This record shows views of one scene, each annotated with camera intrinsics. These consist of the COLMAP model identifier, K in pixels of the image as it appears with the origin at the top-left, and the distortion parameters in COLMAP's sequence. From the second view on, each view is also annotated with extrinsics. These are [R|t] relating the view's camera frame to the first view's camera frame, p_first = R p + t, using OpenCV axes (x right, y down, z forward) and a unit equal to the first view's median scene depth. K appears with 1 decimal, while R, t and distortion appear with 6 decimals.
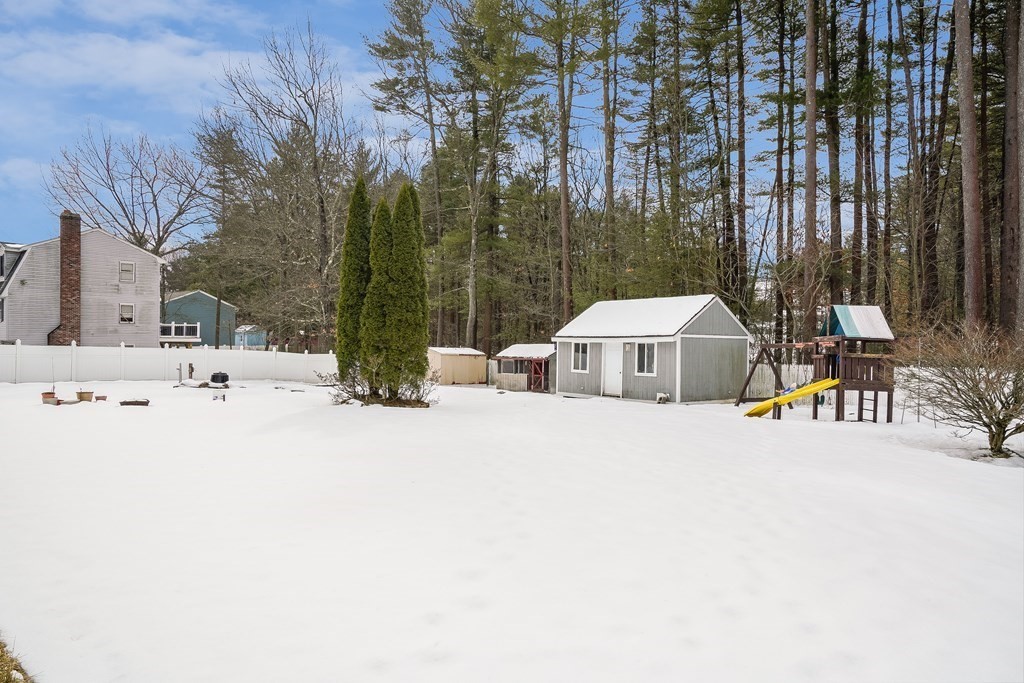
lens RADIAL K [[657.9, 0, 517.9], [0, 657.9, 338.8], [0, 0, 1]] dist [-0.002206, 0.020661]
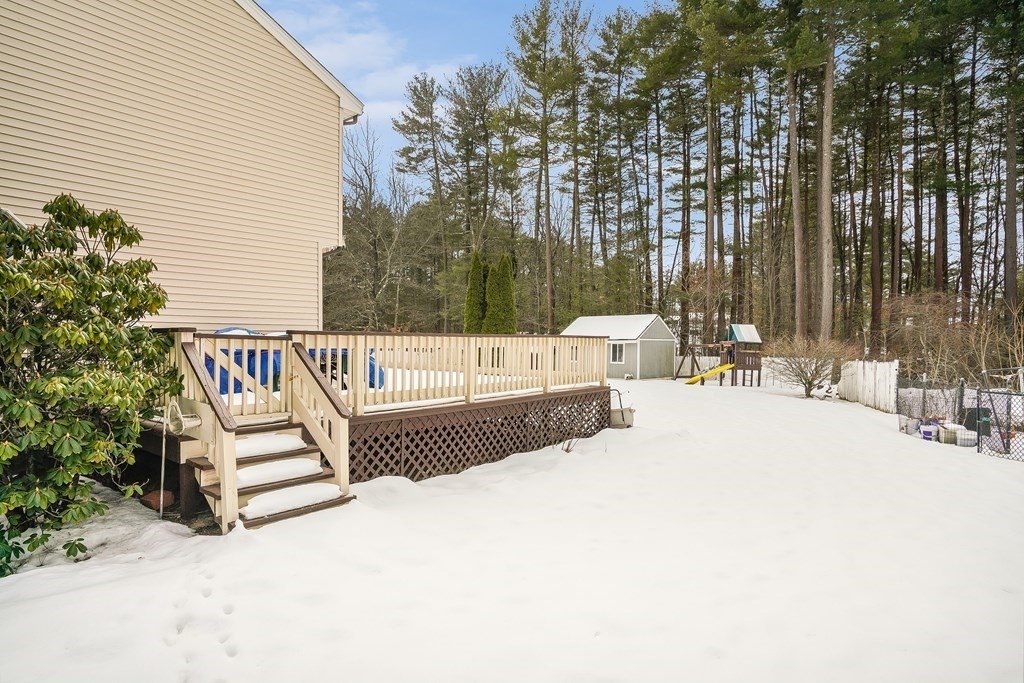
lens RADIAL K [[560.8, 0, 515.0], [0, 560.8, 344.4], [0, 0, 1]] dist [-0.024803, 0.022048]
pose [[0.991912, -0.002177, 0.126907, -0.242235], [0.000256, 0.999885, 0.015149, -0.013530], [-0.126926, -0.014994, 0.991799, -0.362286]]
